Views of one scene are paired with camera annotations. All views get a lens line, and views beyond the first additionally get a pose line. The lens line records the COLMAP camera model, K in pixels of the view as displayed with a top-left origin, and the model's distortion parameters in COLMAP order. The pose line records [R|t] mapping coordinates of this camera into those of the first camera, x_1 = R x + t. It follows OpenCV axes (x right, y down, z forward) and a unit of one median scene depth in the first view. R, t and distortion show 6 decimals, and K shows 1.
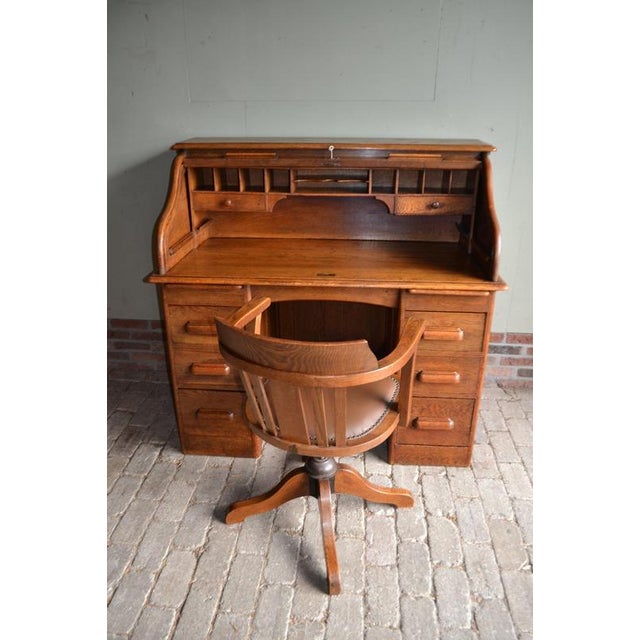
lens RADIAL K [[507.2, 0, 320.0], [0, 507.2, 320.0], [0, 0, 1]] dist [-0.086466, 0.011898]
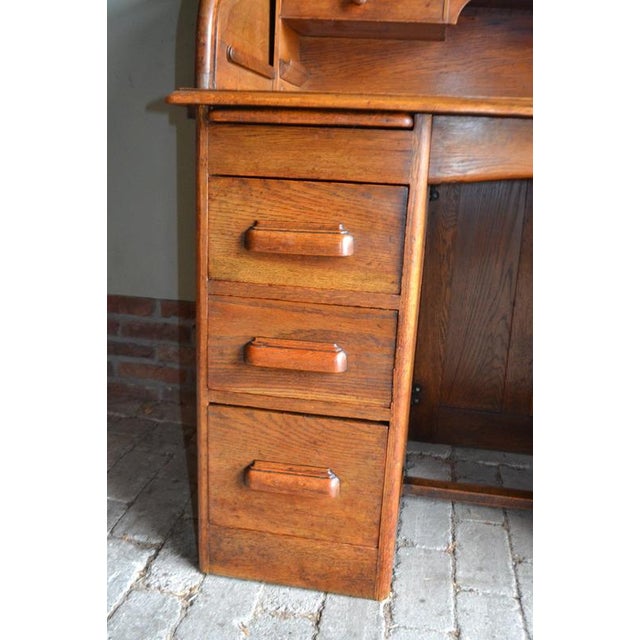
lens RADIAL K [[623.9, 0, 320.0], [0, 623.9, 320.0], [0, 0, 1]] dist [-0.071476, 0.009975]
pose [[0.994154, 0.065199, -0.086067, -0.158114], [-0.076992, 0.986909, -0.141713, 0.136455], [0.075701, 0.147511, 0.986159, 0.516569]]
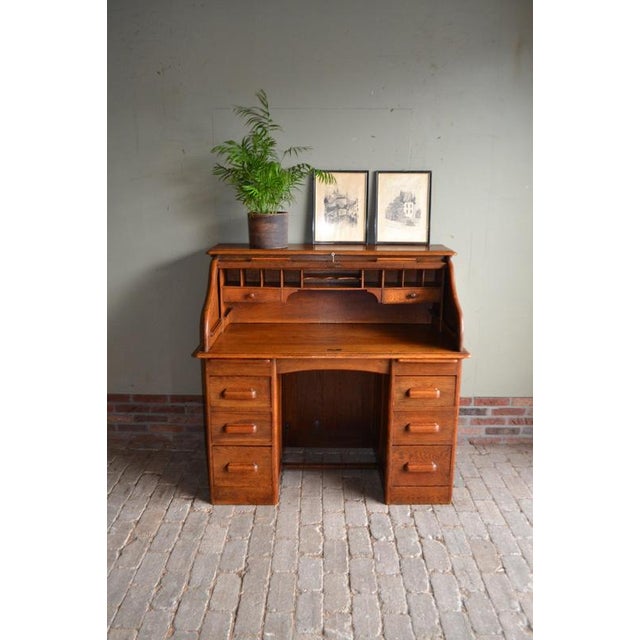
lens RADIAL K [[545.4, 0, 320.0], [0, 545.4, 320.0], [0, 0, 1]] dist [-0.083856, 0.014563]
pose [[0.996813, -0.014238, 0.078490, -0.123339], [0.027126, 0.985809, -0.165666, 0.061655], [-0.075017, 0.167267, 0.983054, -0.362673]]
